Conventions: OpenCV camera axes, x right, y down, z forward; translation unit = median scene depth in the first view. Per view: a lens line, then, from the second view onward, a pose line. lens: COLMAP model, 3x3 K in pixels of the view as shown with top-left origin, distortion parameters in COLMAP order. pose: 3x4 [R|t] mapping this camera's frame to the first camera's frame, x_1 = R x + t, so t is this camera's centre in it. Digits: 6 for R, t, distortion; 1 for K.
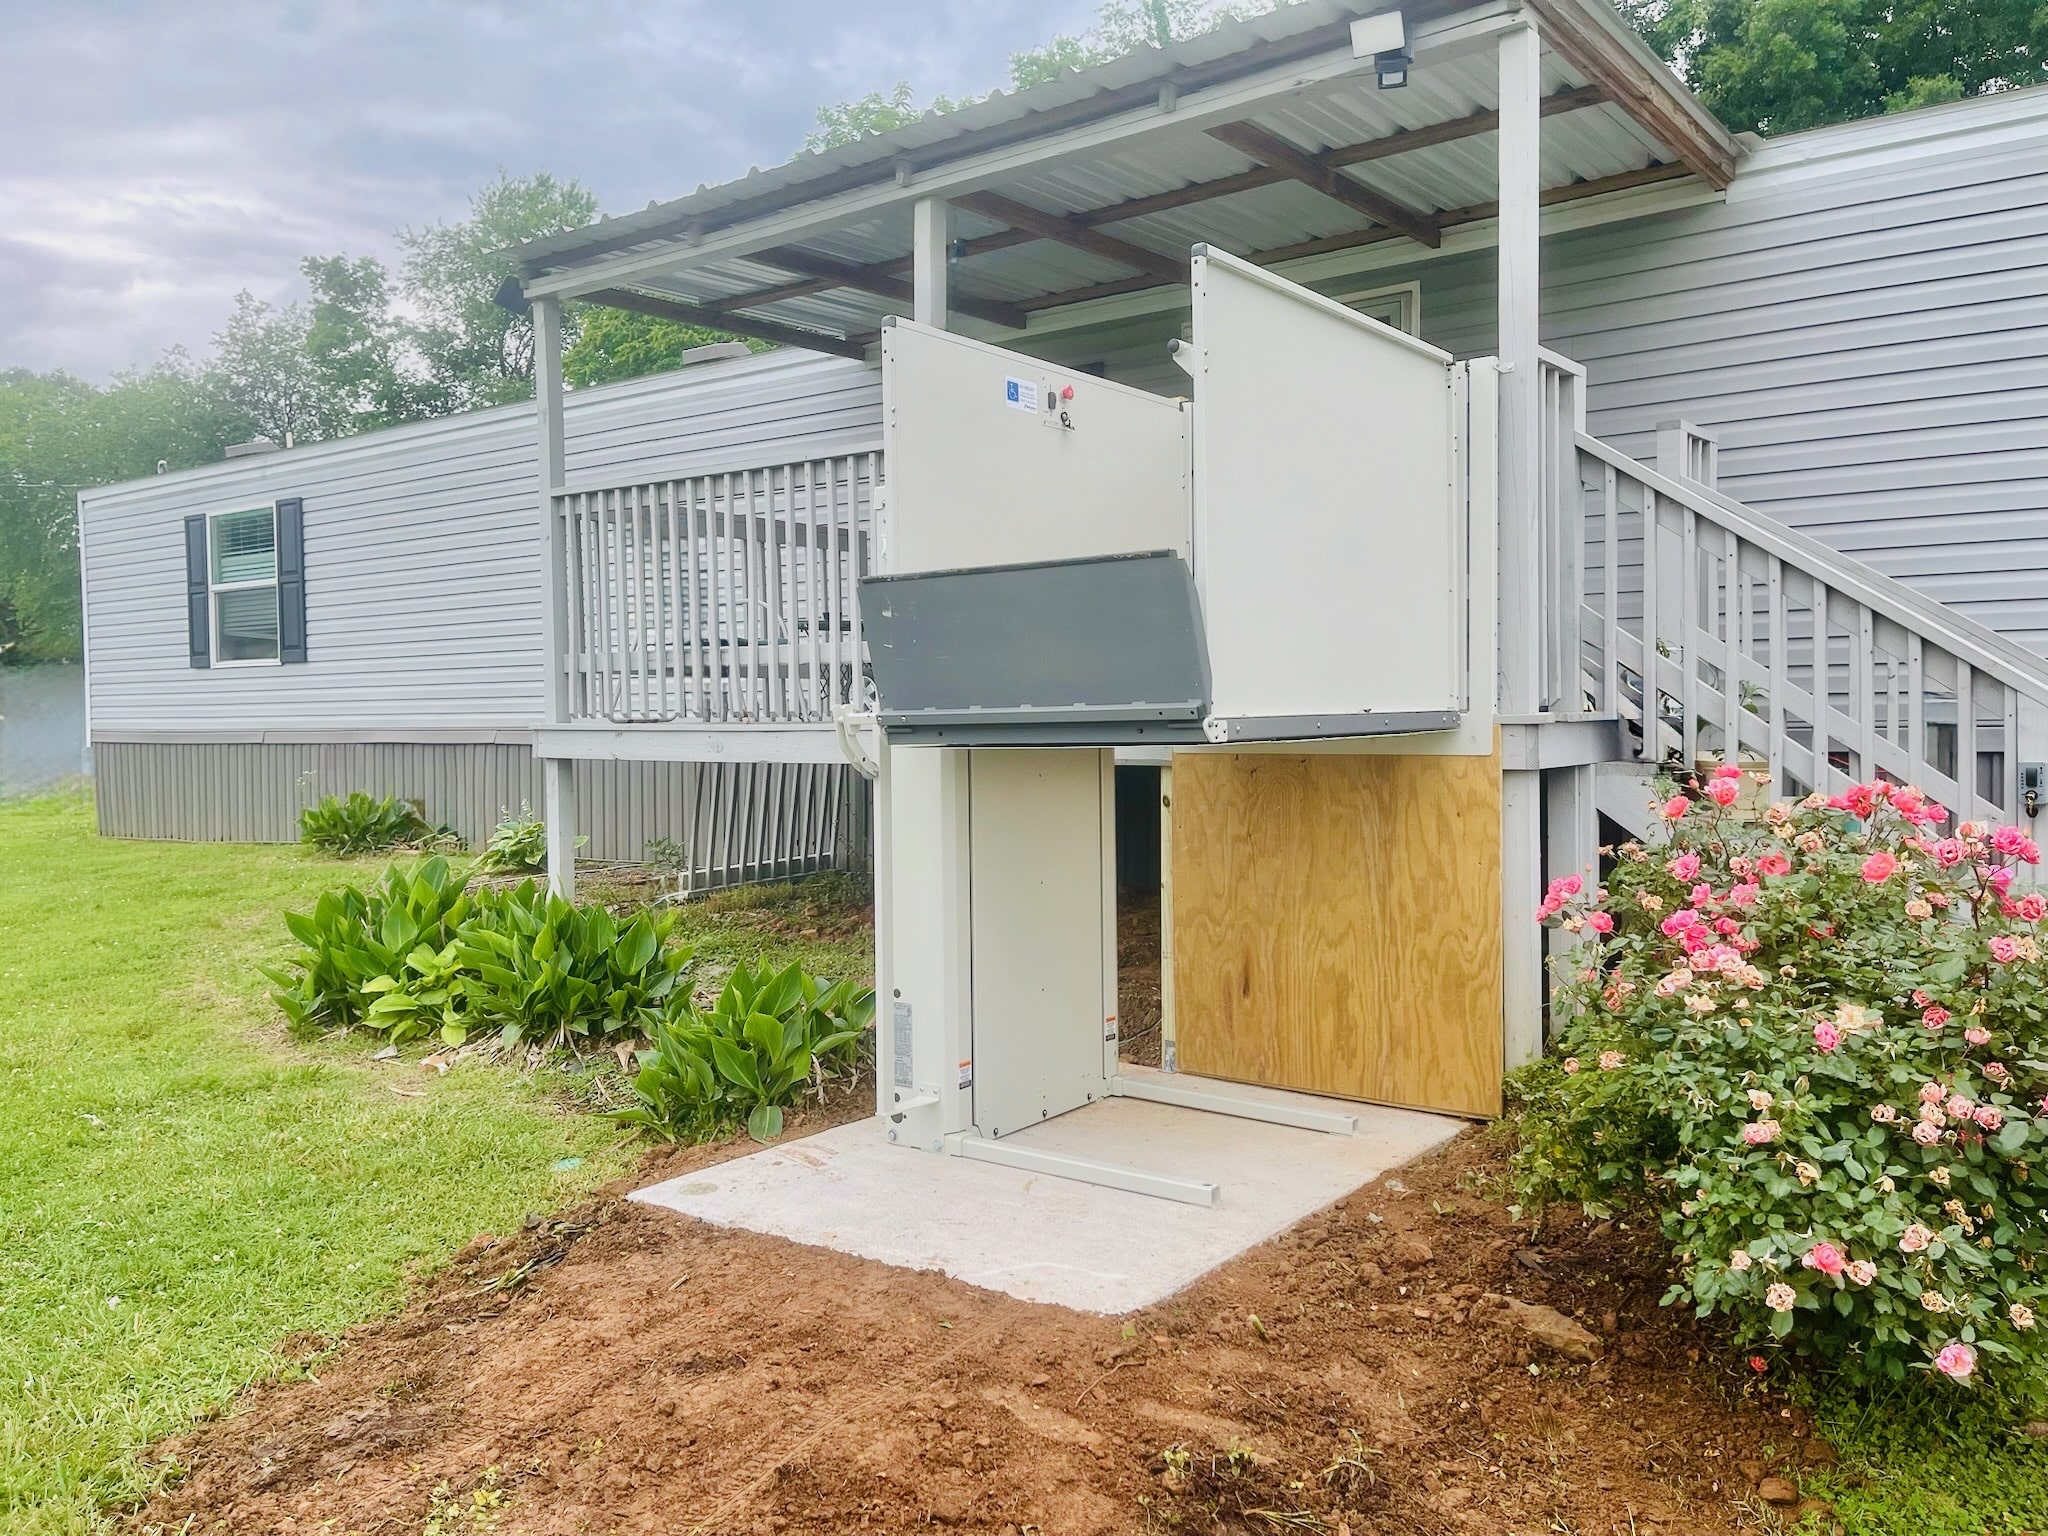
lens RADIAL K [[1546.6, 0, 1024.0], [0, 1546.6, 768.0], [0, 0, 1]] dist [0.040265, -0.001005]
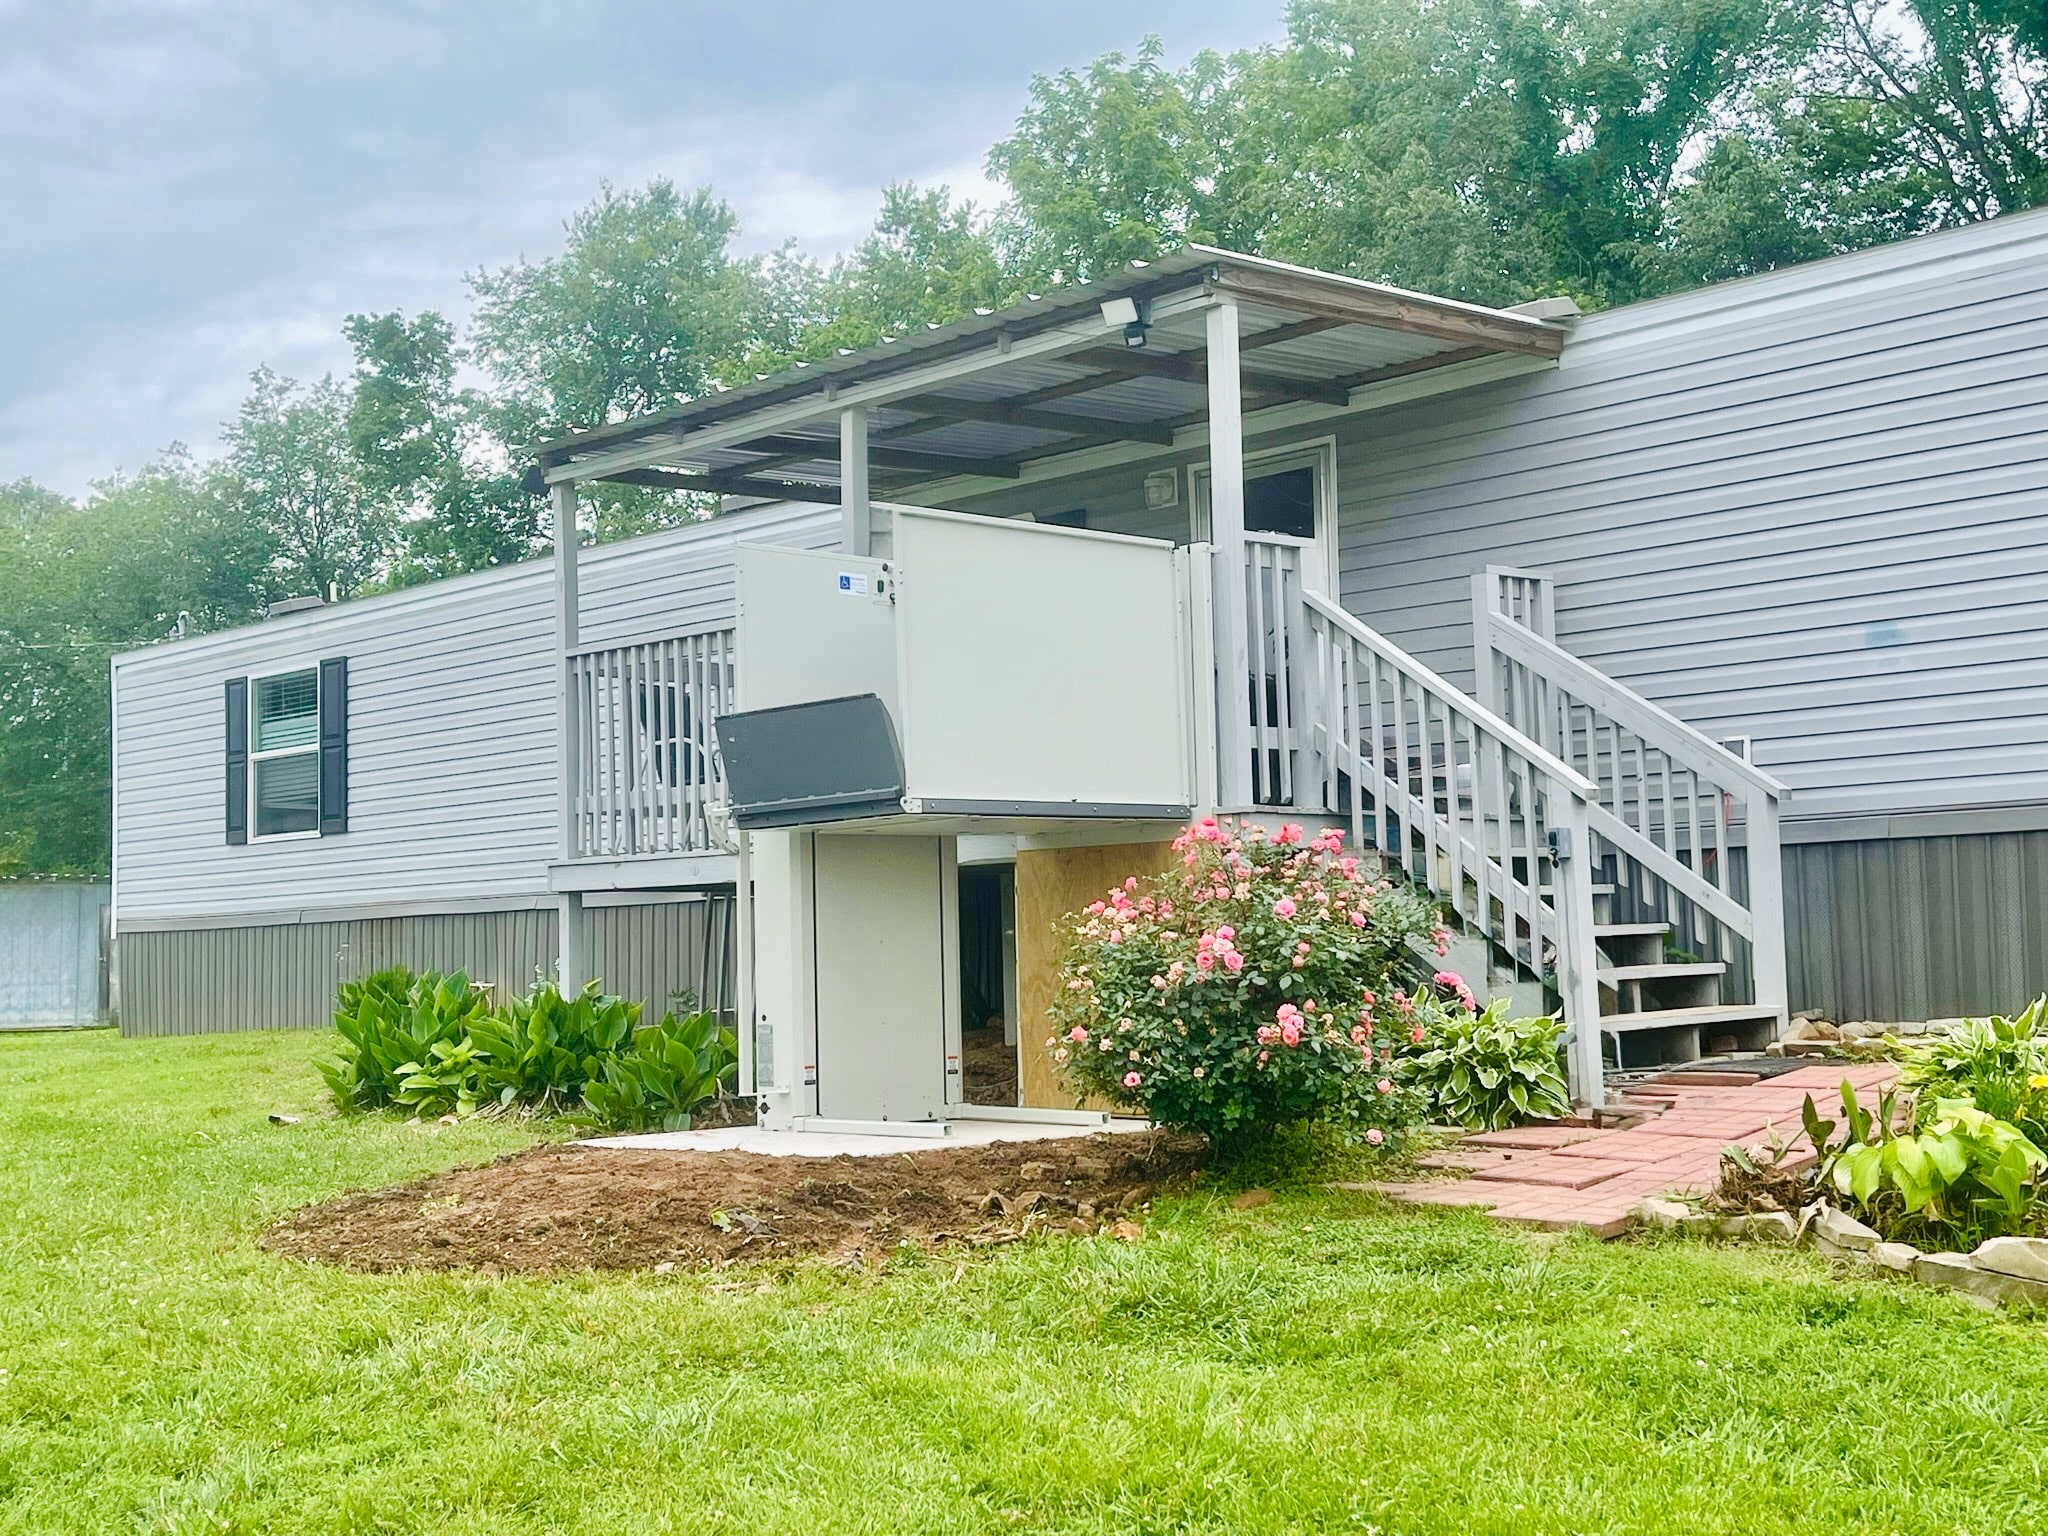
lens RADIAL K [[2524.3, 0, 1024.0], [0, 2524.3, 768.0], [0, 0, 1]] dist [0.144847, -0.109707]
pose [[0.986388, -0.024344, -0.162623, 0.184206], [0.006762, 0.994149, -0.107806, 0.060591], [0.164296, 0.105239, 0.980781, -0.423800]]
